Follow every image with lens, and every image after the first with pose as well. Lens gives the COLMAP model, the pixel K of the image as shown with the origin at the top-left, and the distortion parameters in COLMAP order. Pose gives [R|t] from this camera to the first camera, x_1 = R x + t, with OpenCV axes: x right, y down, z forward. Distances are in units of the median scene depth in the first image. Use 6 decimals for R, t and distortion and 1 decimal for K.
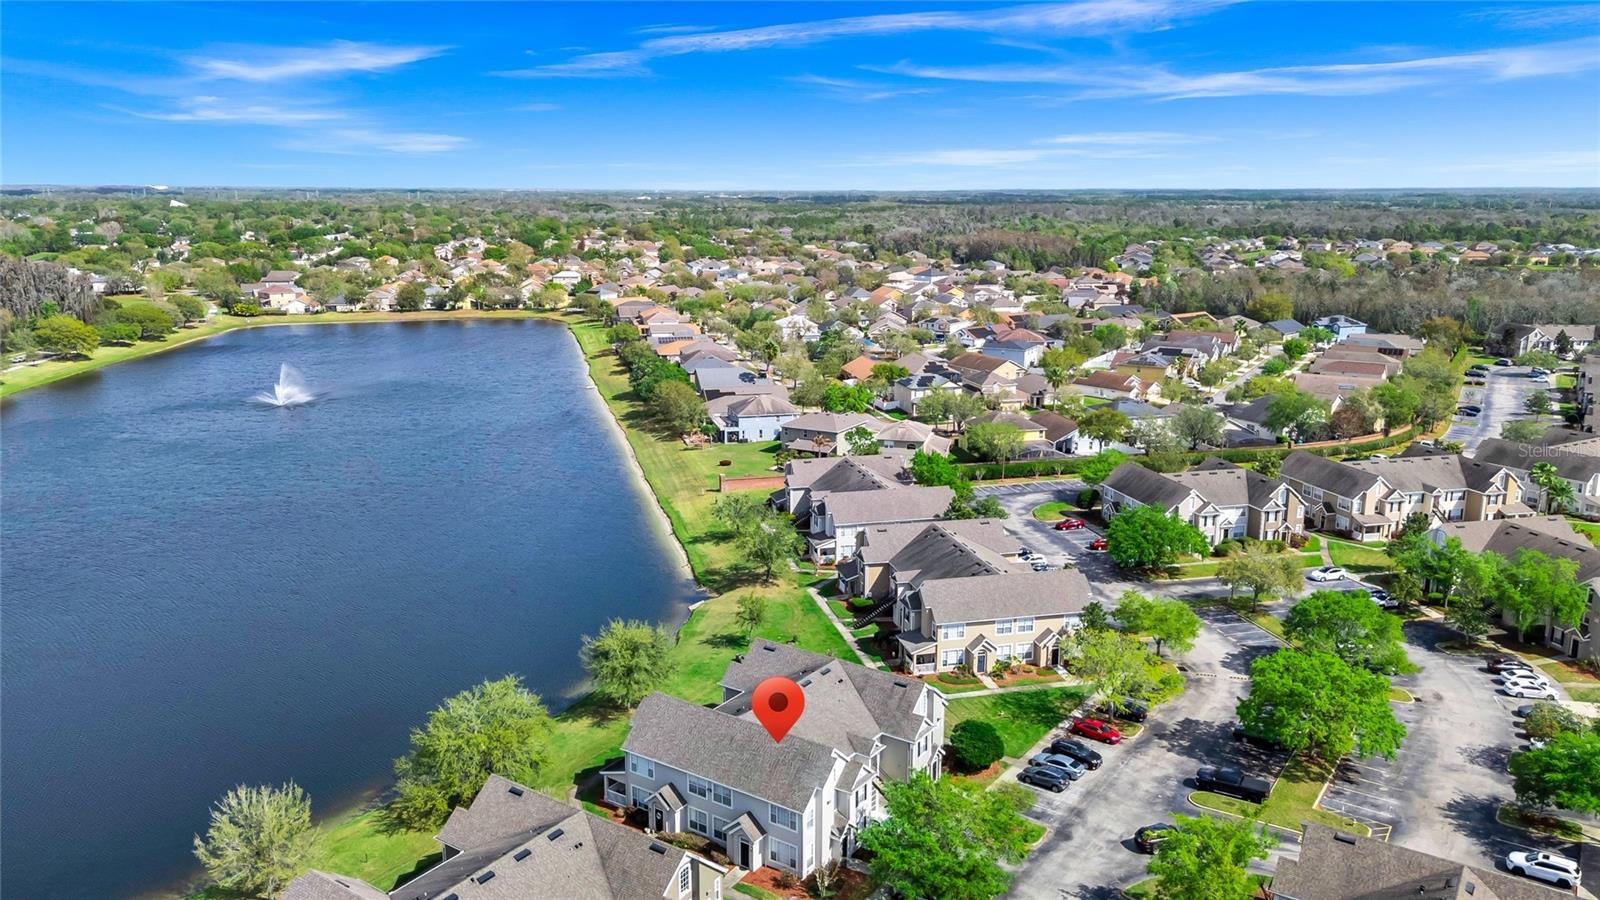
lens RADIAL K [[1169.2, 0, 796.1], [0, 1169.2, 451.2], [0, 0, 1]] dist [0.102418, -0.119618]
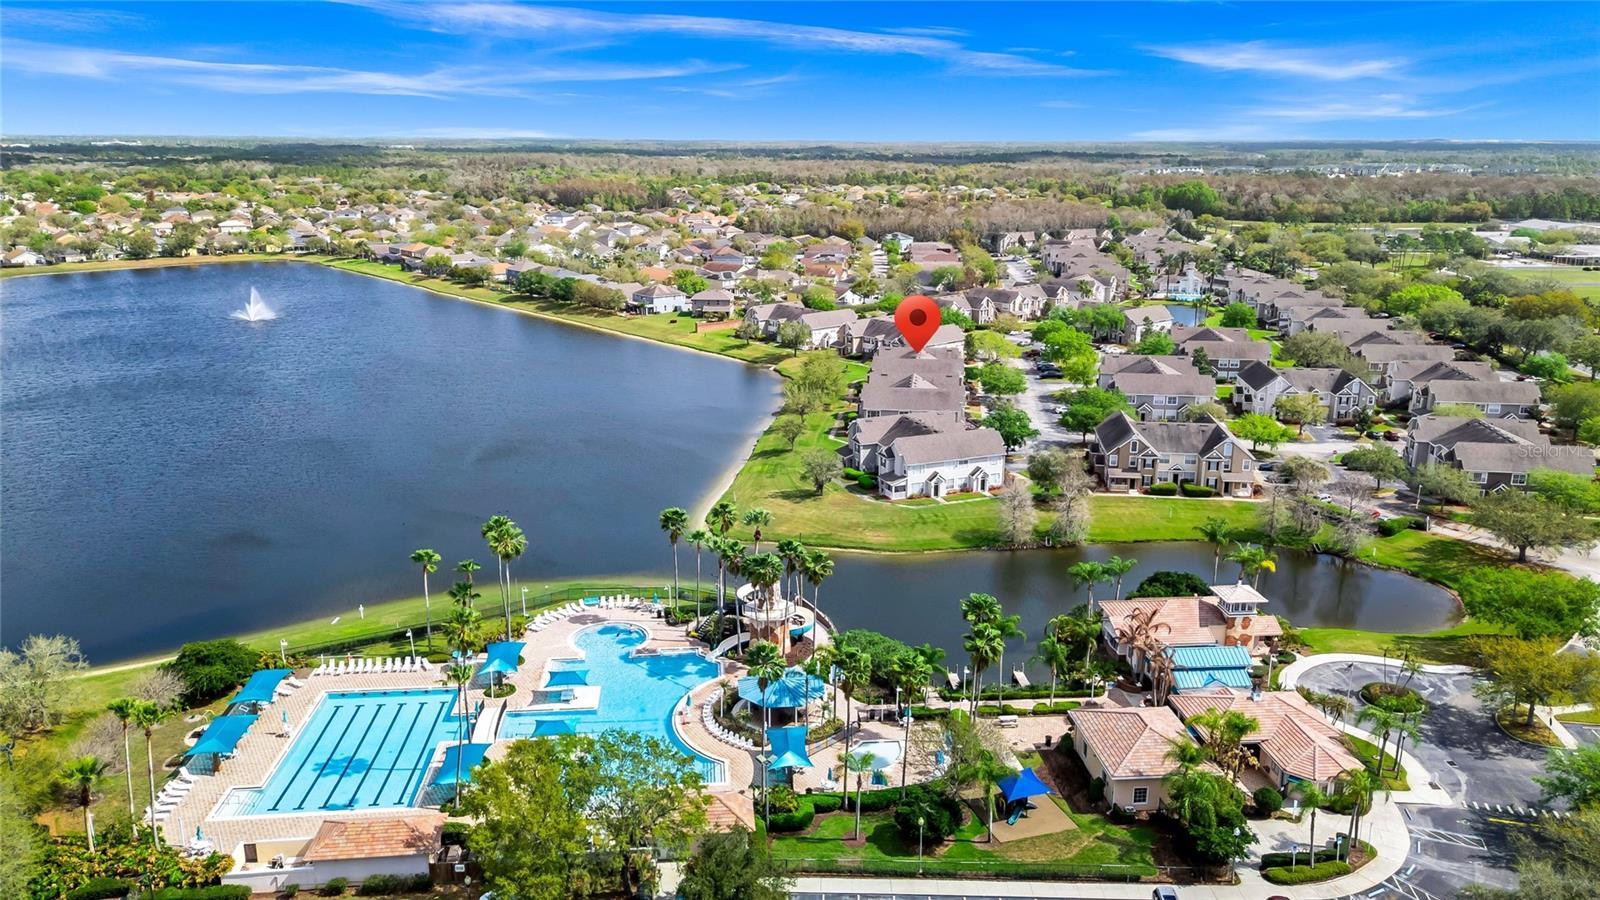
lens RADIAL K [[1169.2, 0, 796.1], [0, 1169.2, 451.2], [0, 0, 1]] dist [0.102418, -0.119618]
pose [[0.889191, -0.117382, 0.442222, -1.128729], [0.098975, 0.992993, 0.064565, 0.174494], [-0.446702, -0.013642, 0.894579, -0.965020]]
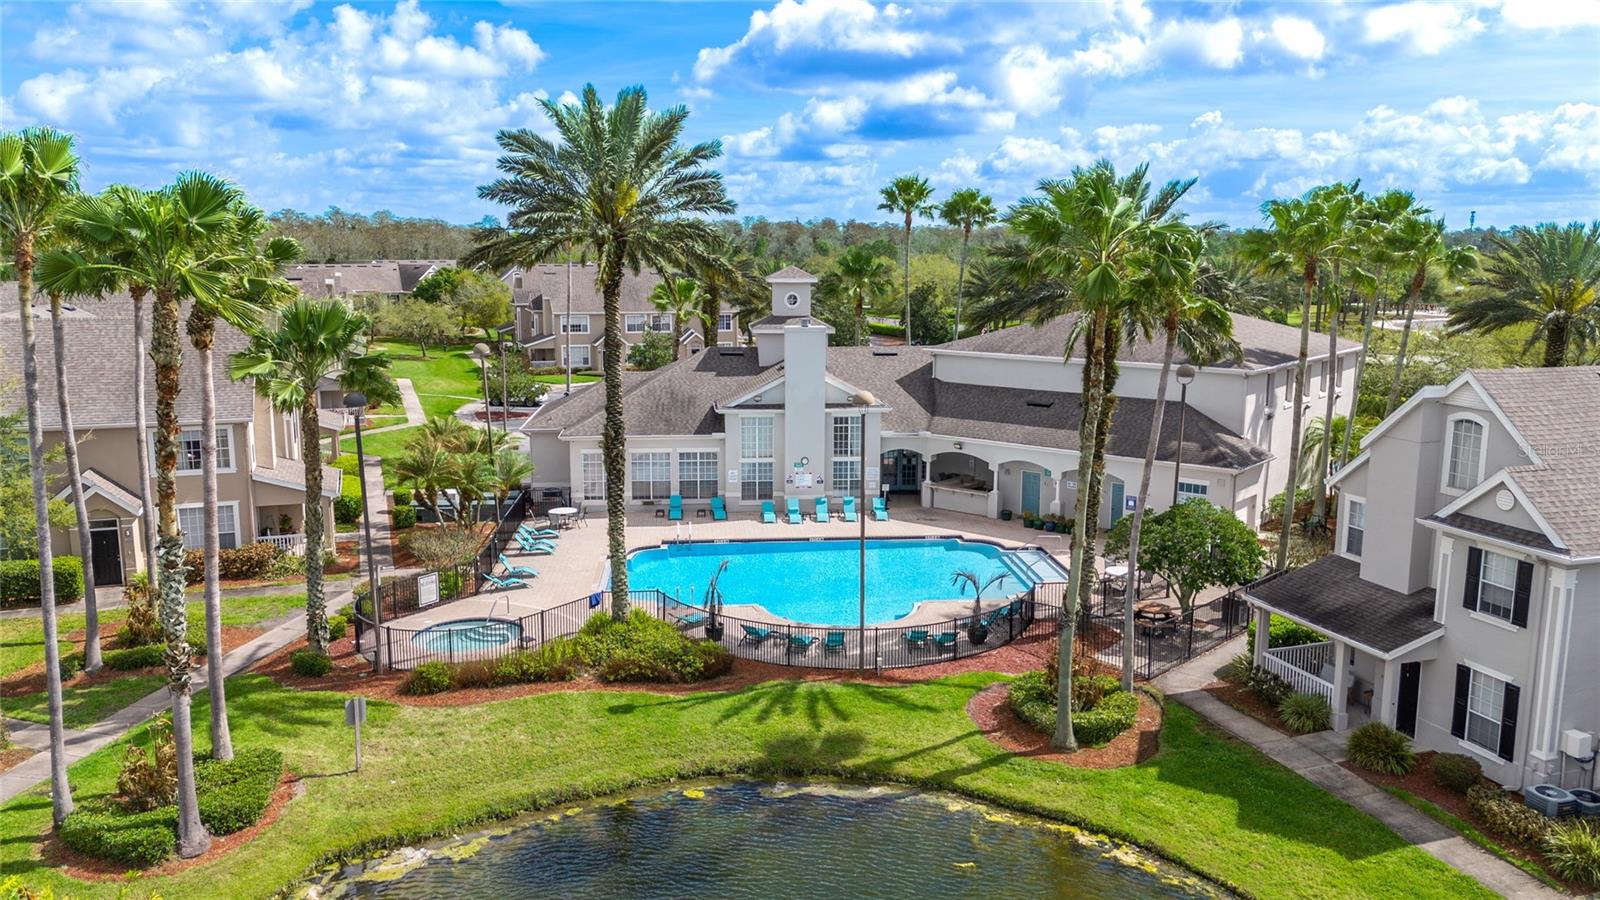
lens RADIAL K [[1169.2, 0, 796.1], [0, 1169.2, 451.2], [0, 0, 1]] dist [0.102418, -0.119618]
pose [[0.630451, -0.131933, 0.764935, 1.088078], [0.170789, 0.984878, 0.029106, 0.025051], [-0.757208, 0.112292, 0.643449, 1.281146]]
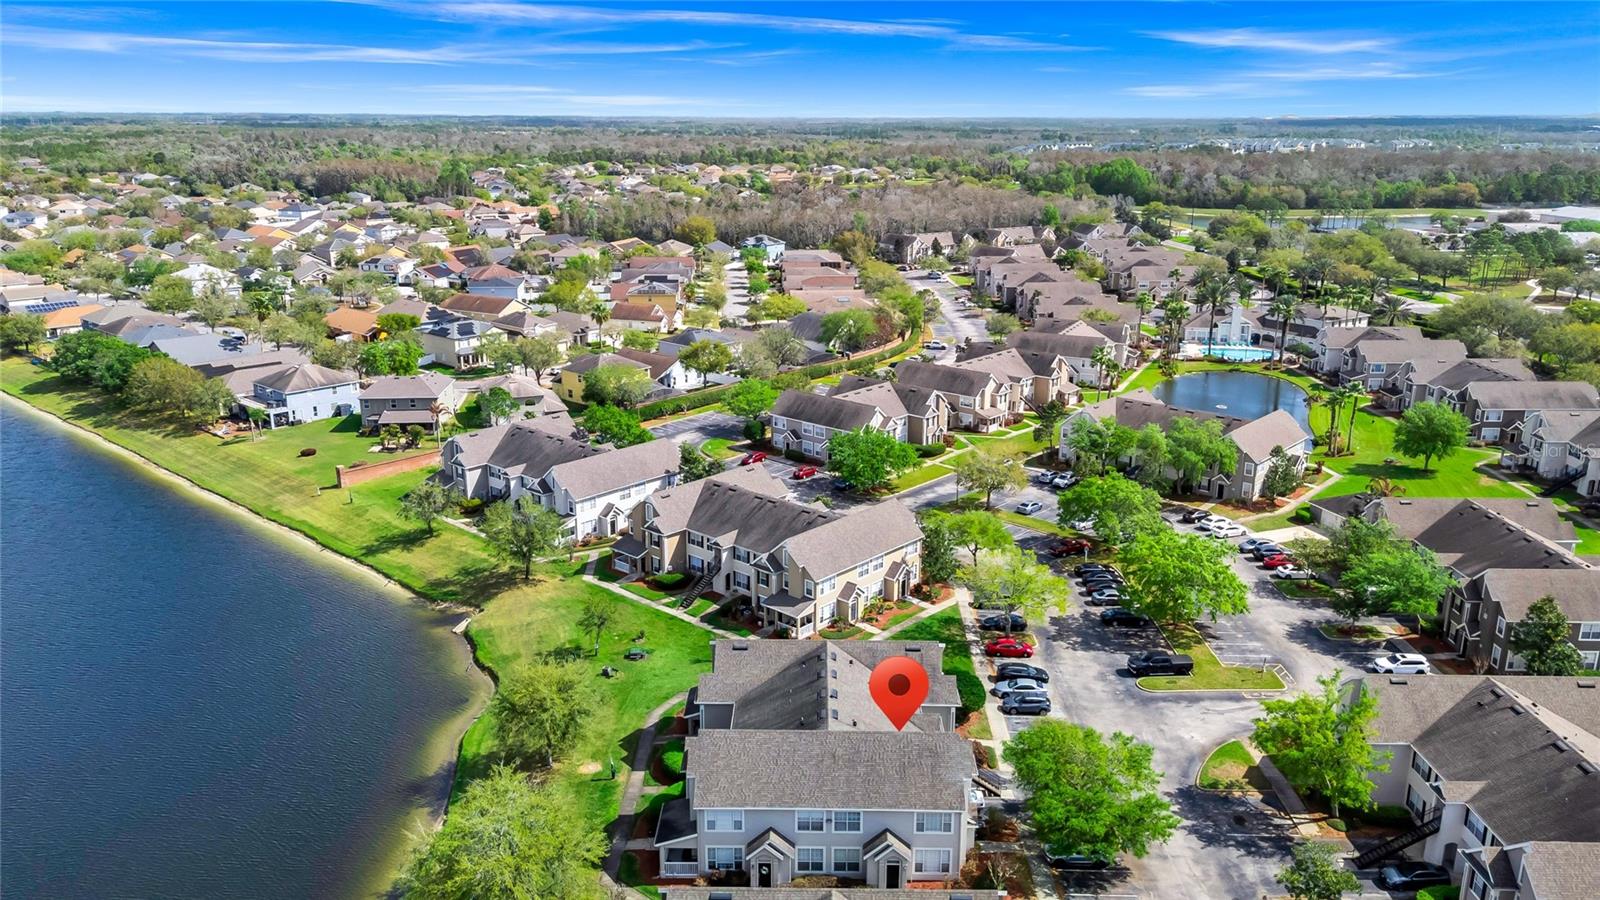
lens RADIAL K [[1169.2, 0, 796.1], [0, 1169.2, 451.2], [0, 0, 1]] dist [0.102418, -0.119618]
pose [[0.832613, -0.153502, 0.532159, -0.371826], [0.121761, 0.988051, 0.094498, -0.047052], [-0.540306, -0.013885, 0.841354, 0.209844]]
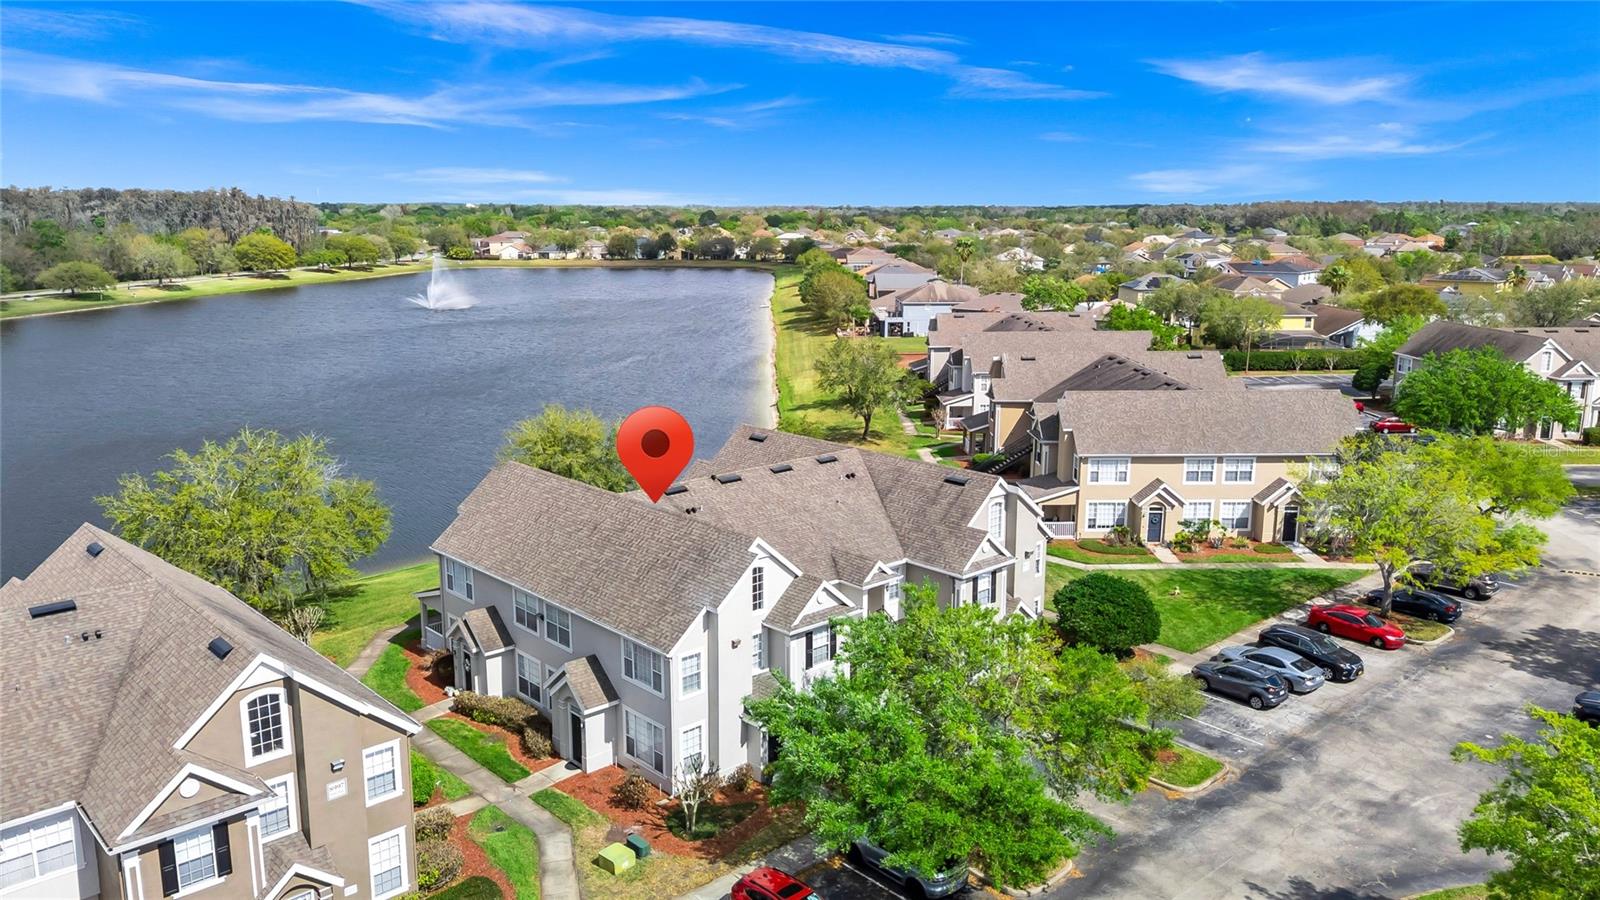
lens RADIAL K [[1177.1, 0, 793.2], [0, 1177.1, 433.1], [0, 0, 1]] dist [0.073969, -0.074238]
pose [[0.975057, 0.042194, -0.217906, 0.106304], [-0.048895, 0.998480, -0.025449, 0.155269], [0.216501, 0.035469, 0.975638, 0.369313]]
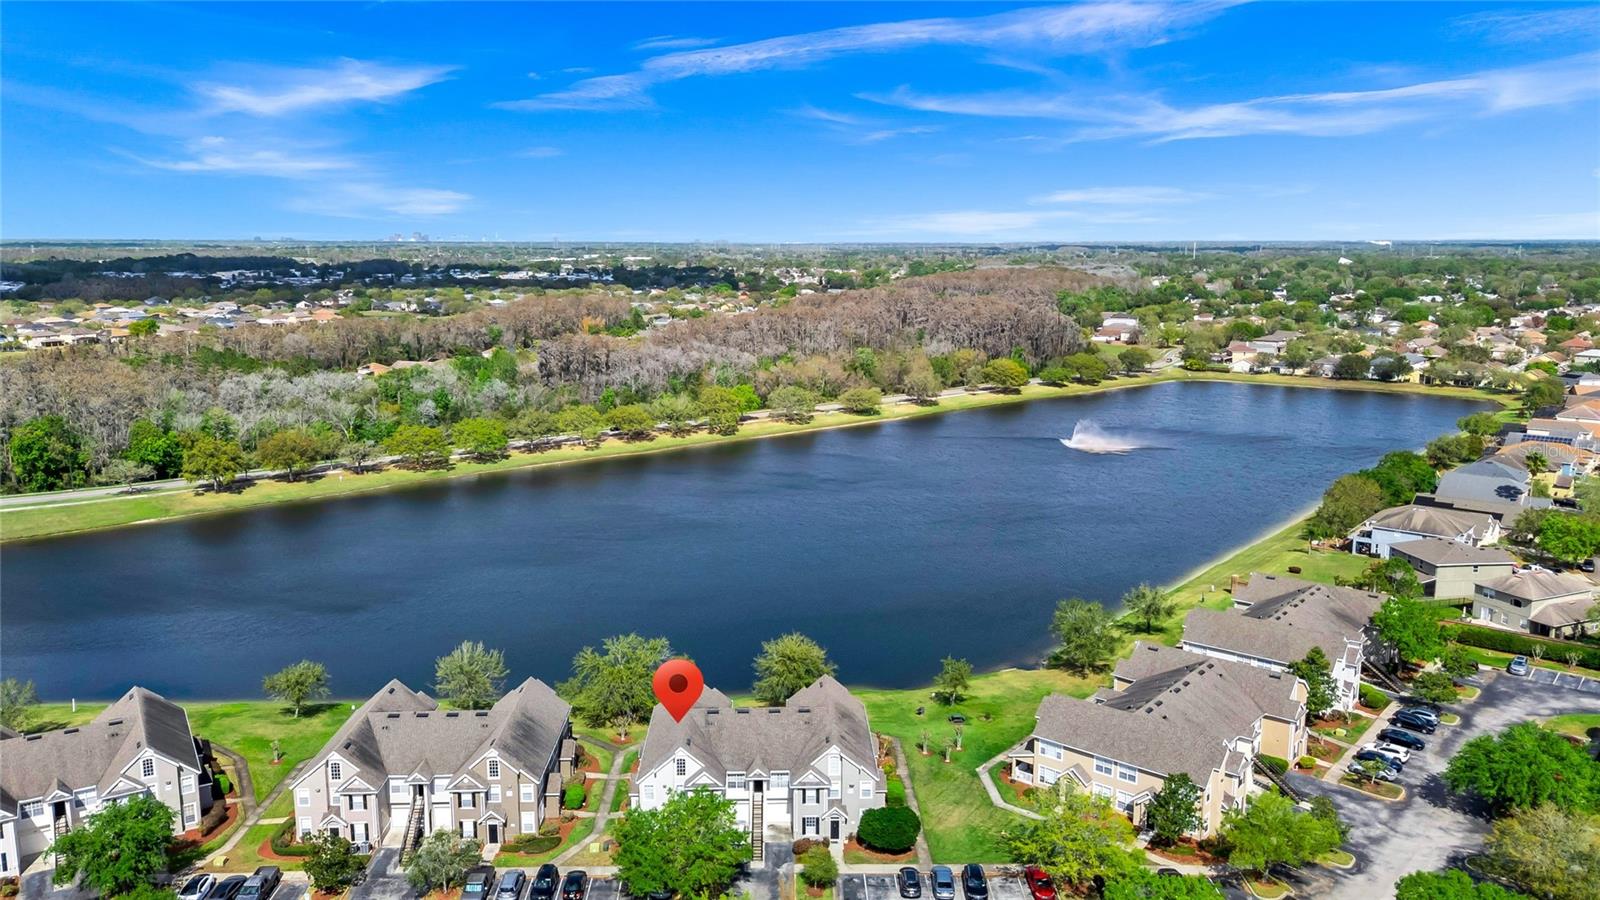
lens RADIAL K [[1165.0, 0, 800.0], [0, 1165.0, 450.0], [0, 0, 1]] dist [0.066910, -0.114927]
pose [[0.587993, 0.142297, -0.796251, 0.733407], [-0.176613, 0.983238, 0.045292, -0.094257], [0.789349, 0.113997, 0.603268, 0.224526]]
